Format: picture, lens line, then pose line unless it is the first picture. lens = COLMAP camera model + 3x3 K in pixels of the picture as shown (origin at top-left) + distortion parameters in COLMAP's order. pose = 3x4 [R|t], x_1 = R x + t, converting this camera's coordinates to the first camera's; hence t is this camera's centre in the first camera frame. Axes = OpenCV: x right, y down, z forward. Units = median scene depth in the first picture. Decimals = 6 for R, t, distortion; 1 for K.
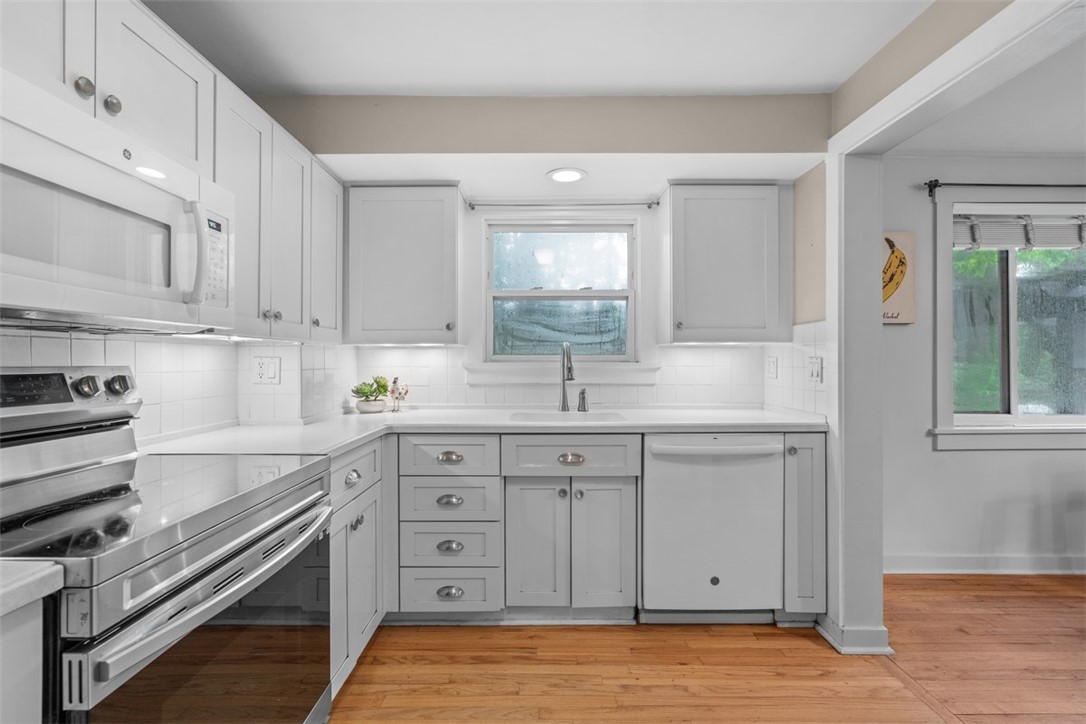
lens RADIAL K [[485.9, 0, 542.0], [0, 485.9, 361.2], [0, 0, 1]] dist [-0.001087, 0.001018]
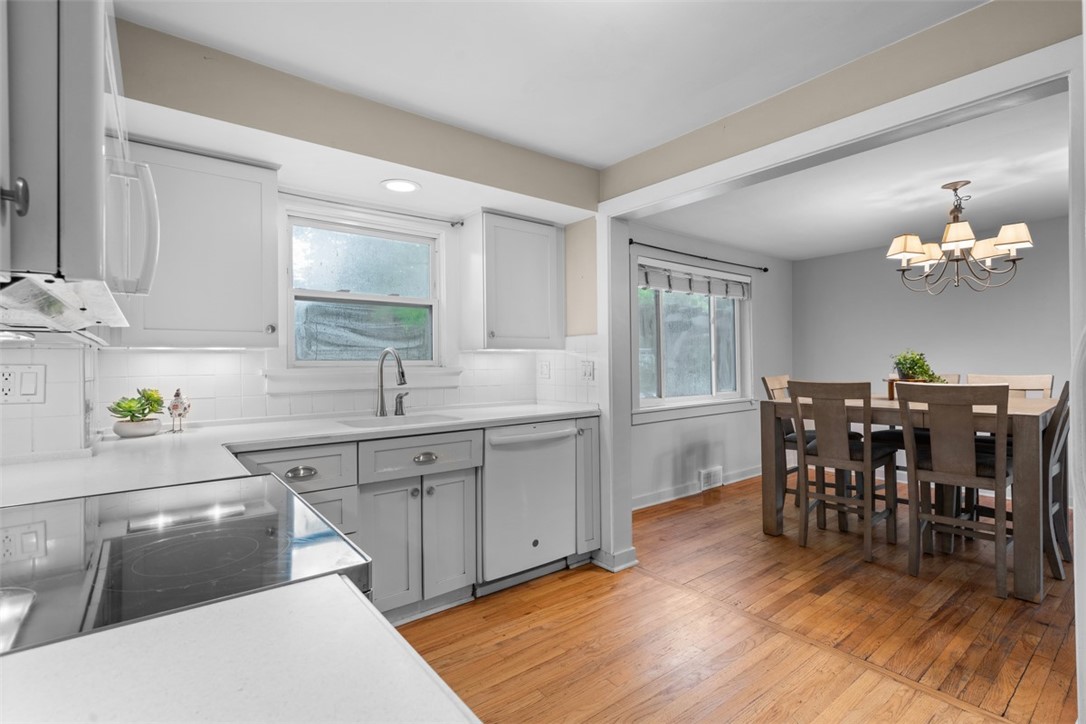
lens RADIAL K [[500.3, 0, 538.5], [0, 500.3, 361.9], [0, 0, 1]] dist [-0.000446, 0.000879]
pose [[0.791846, -0.005281, 0.610698, -0.399179], [0.010534, 0.999932, -0.005013, -0.001013], [-0.610630, 0.010403, 0.791847, -0.014405]]
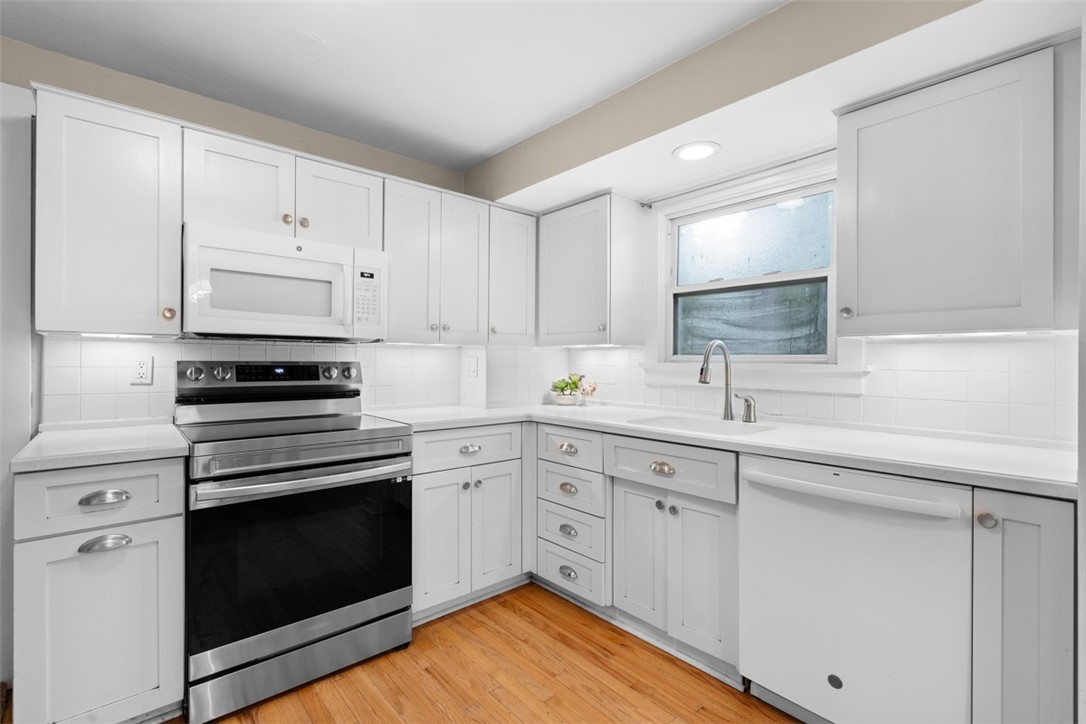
lens RADIAL K [[489.6, 0, 543.0], [0, 489.6, 362.0], [0, 0, 1]] dist [-0.002106, 0.000752]
pose [[0.662941, 0.006759, -0.748641, 0.581722], [-0.007314, 0.999970, 0.002551, 0.000463], [0.748636, 0.003785, 0.662970, 0.221486]]
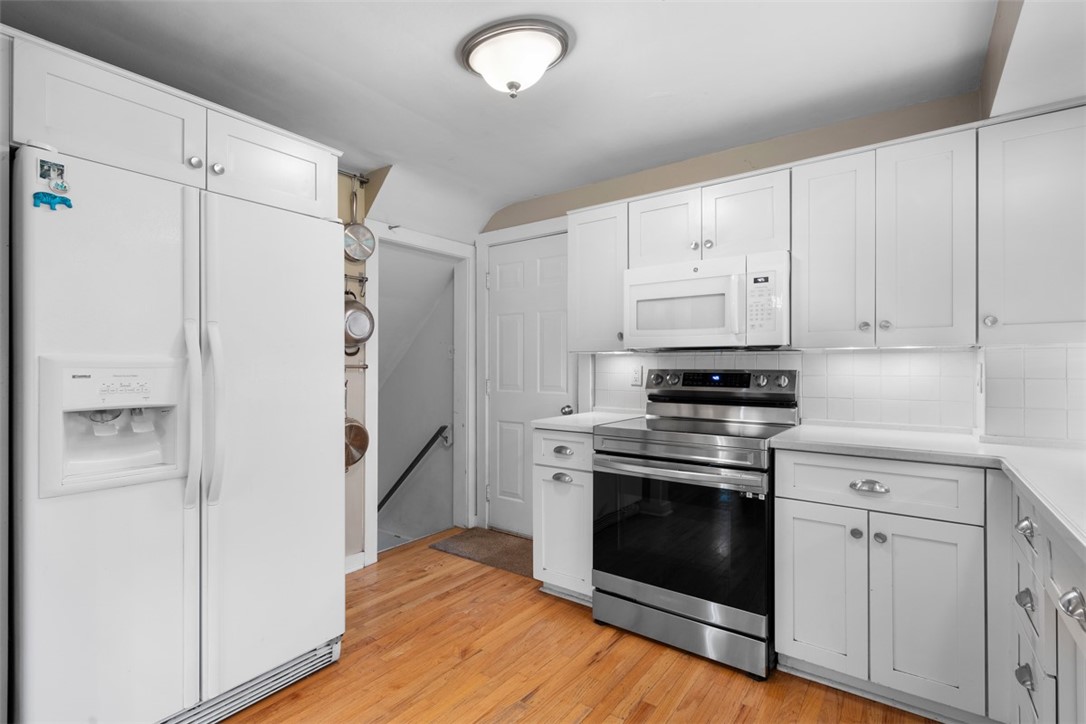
lens RADIAL K [[510.2, 0, 543.2], [0, 510.2, 367.8], [0, 0, 1]] dist [0.002183, 0.000830]
pose [[-0.588459, 0.001569, -0.808526, 0.659537], [-0.001890, 0.999993, 0.003316, -0.001496], [0.808525, 0.003479, -0.588452, 0.868456]]
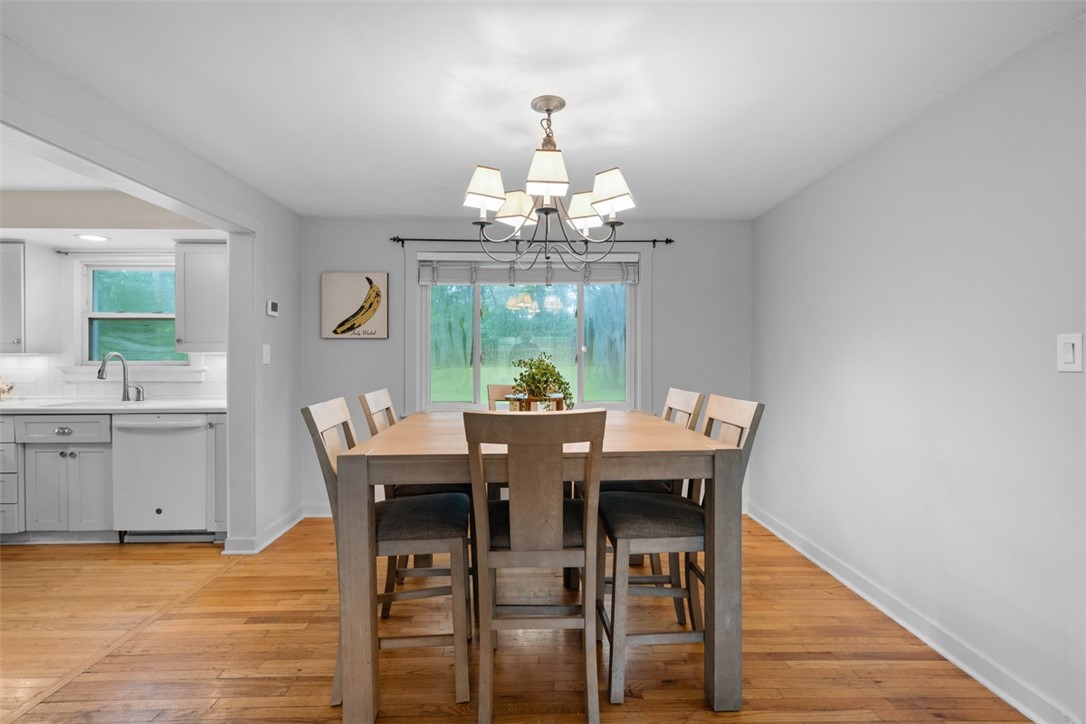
lens RADIAL K [[505.5, 0, 537.2], [0, 505.5, 359.8], [0, 0, 1]] dist [-0.002003, 0.000122]
pose [[0.999564, -0.000362, 0.029530, 1.446720], [0.000312, 0.999998, 0.001704, -0.021752], [-0.029531, -0.001694, 0.999562, -0.590671]]
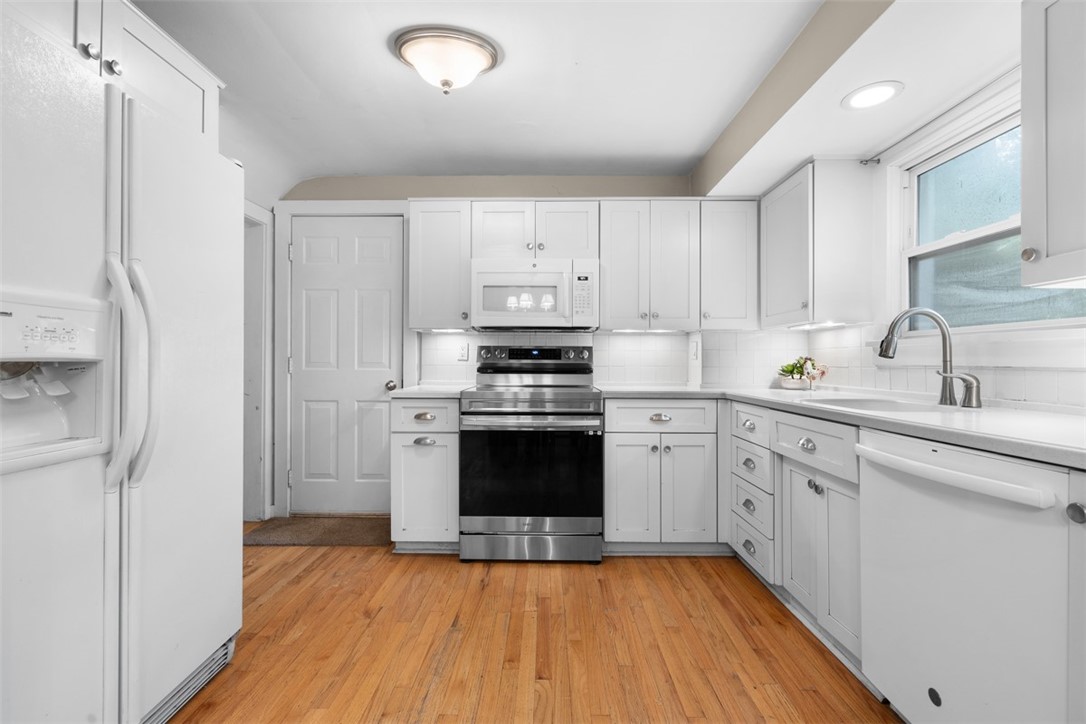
lens RADIAL K [[489.6, 0, 543.0], [0, 489.6, 362.0], [0, 0, 1]] dist [-0.002106, 0.000752]
pose [[-0.003618, 0.000964, -0.999993, 0.914763], [-0.004627, 0.999989, 0.000981, 0.052561], [0.999983, 0.004630, -0.003614, 0.517559]]
